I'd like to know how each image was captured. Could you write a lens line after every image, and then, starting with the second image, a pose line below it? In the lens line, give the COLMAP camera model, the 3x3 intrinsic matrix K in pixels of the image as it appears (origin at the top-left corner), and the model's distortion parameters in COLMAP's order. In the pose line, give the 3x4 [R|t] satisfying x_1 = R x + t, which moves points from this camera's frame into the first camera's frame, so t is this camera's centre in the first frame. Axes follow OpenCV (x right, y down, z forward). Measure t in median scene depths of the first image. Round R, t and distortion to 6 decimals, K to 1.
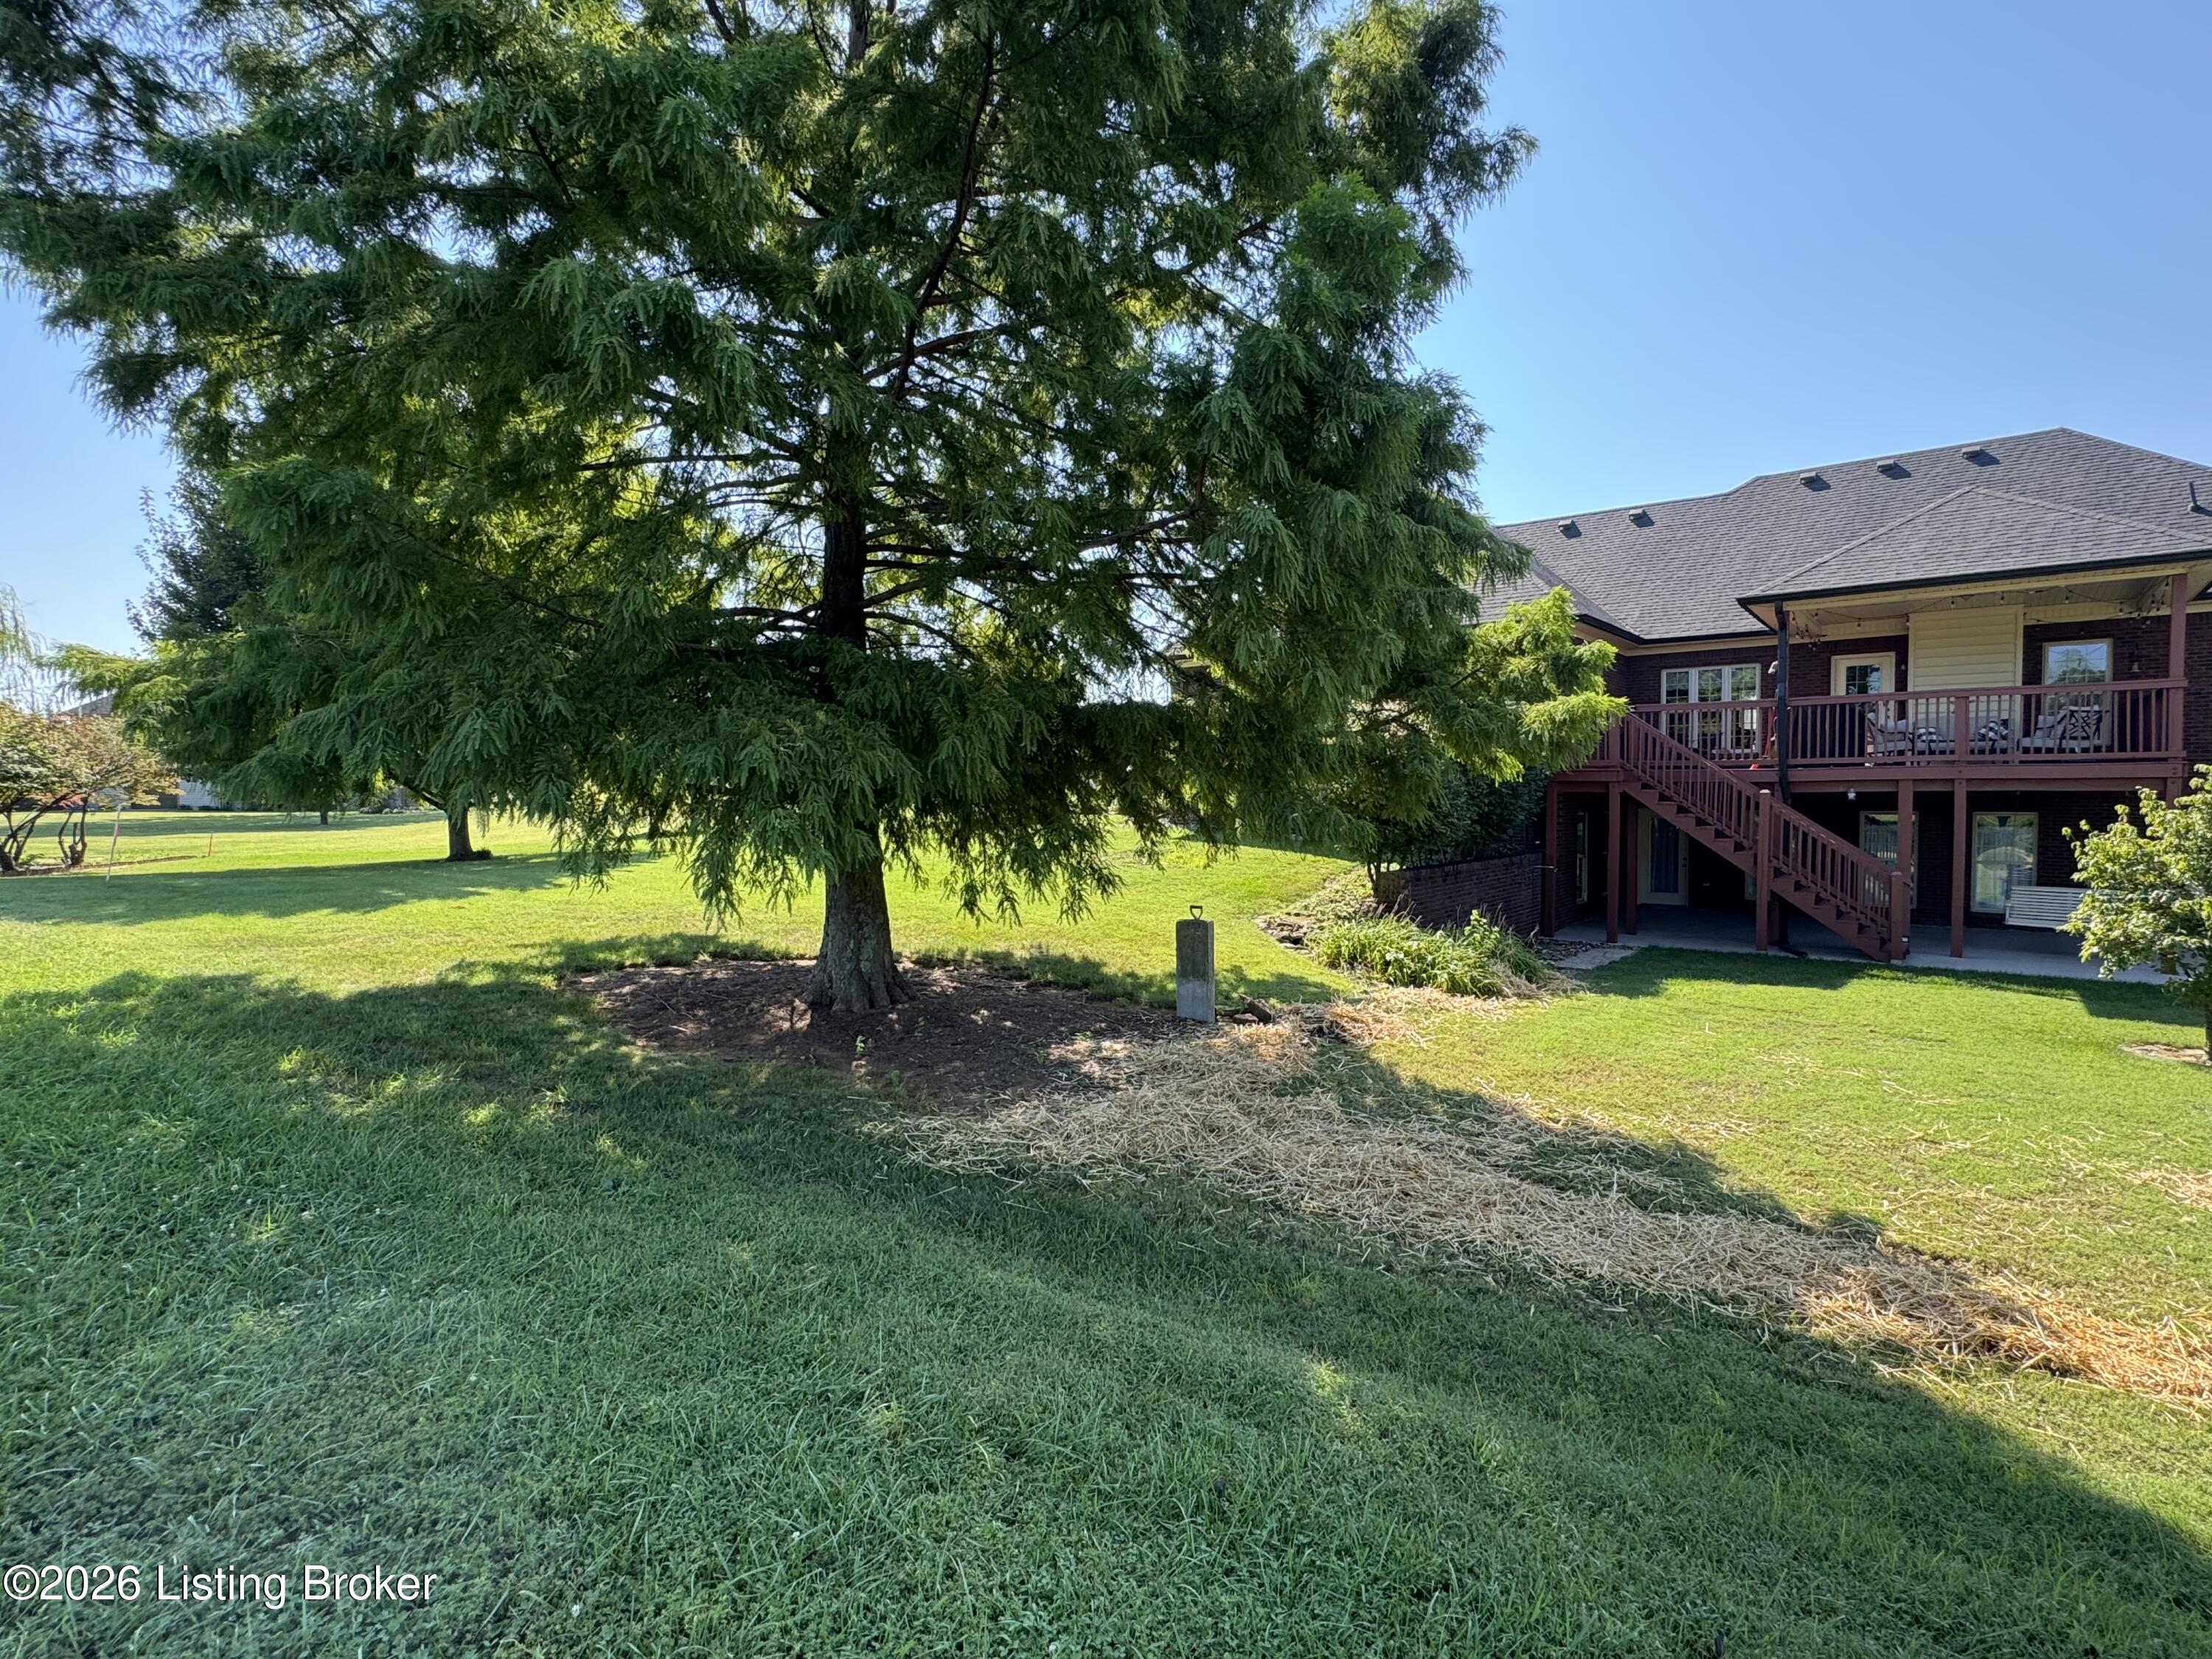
lens RADIAL K [[1094.3, 0, 1106.0], [0, 1094.3, 829.5], [0, 0, 1]] dist [-0.000635, 0.000187]
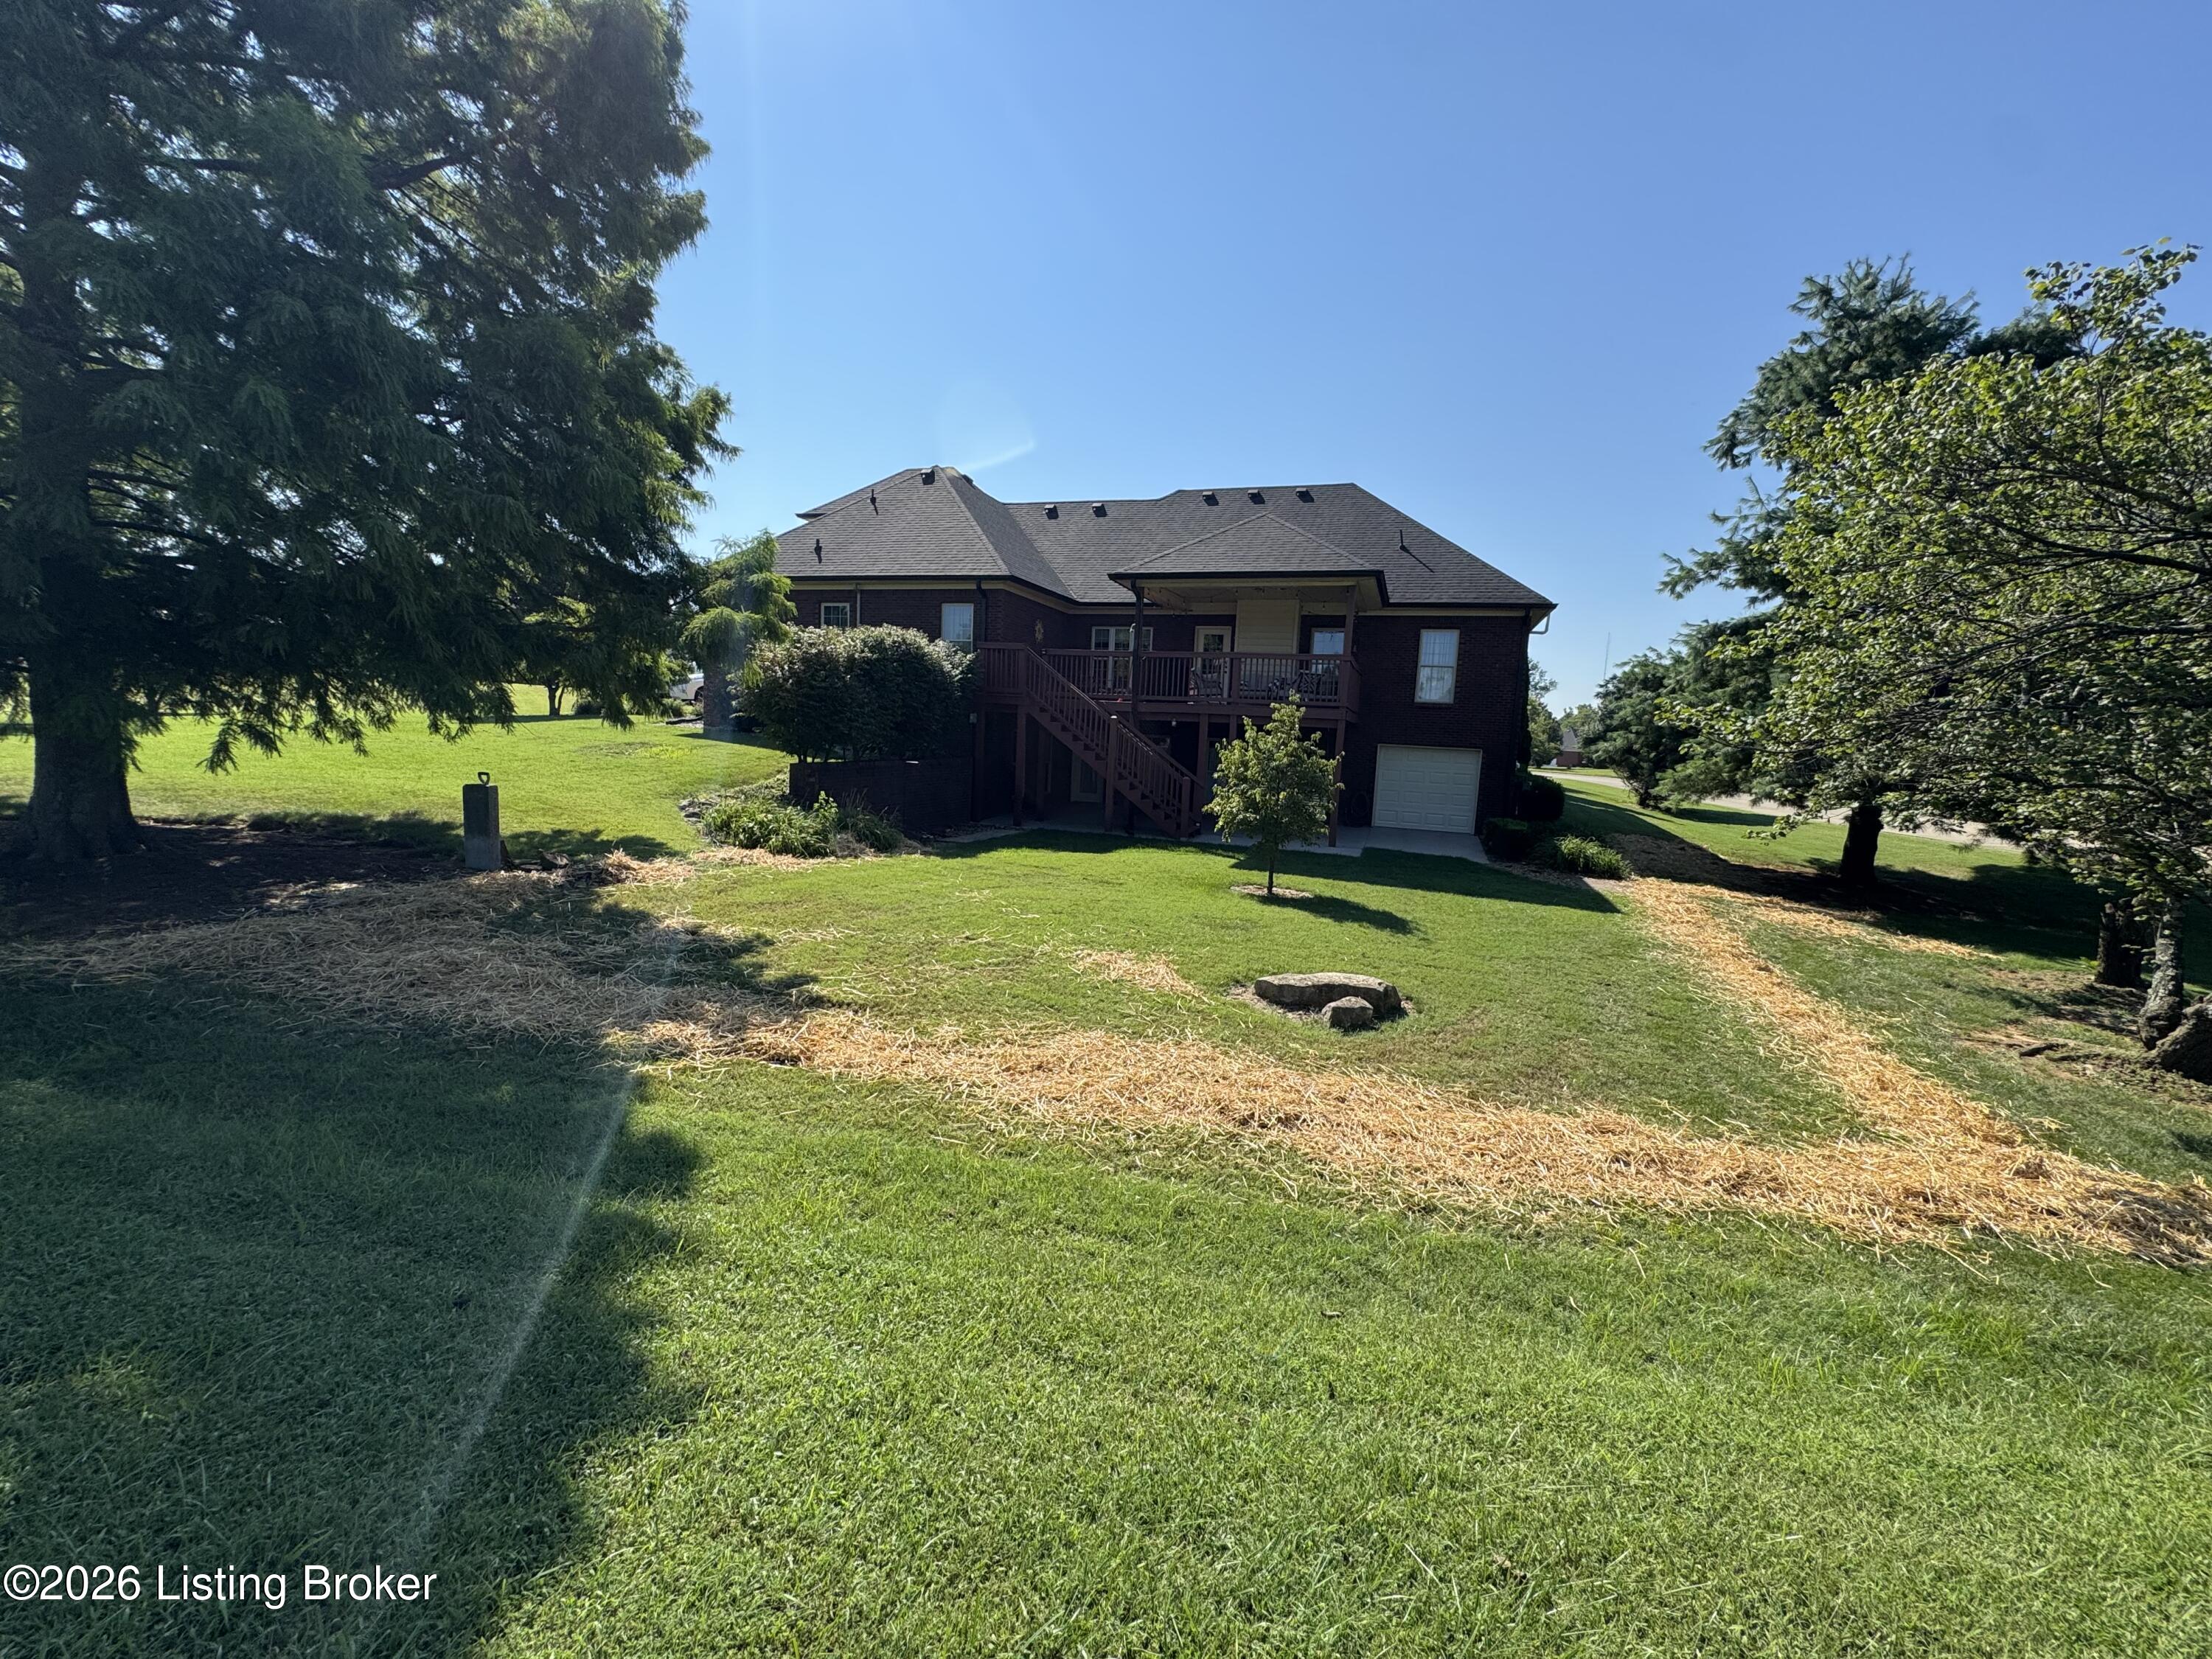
lens RADIAL K [[898.1, 0, 1112.8], [0, 898.1, 823.3], [0, 0, 1]] dist [0.000528, 0.000107]
pose [[0.936888, 0.012999, 0.349387, 0.314148], [-0.040946, 0.996511, 0.072721, 0.024283], [-0.347223, -0.082437, 0.934152, -0.096418]]
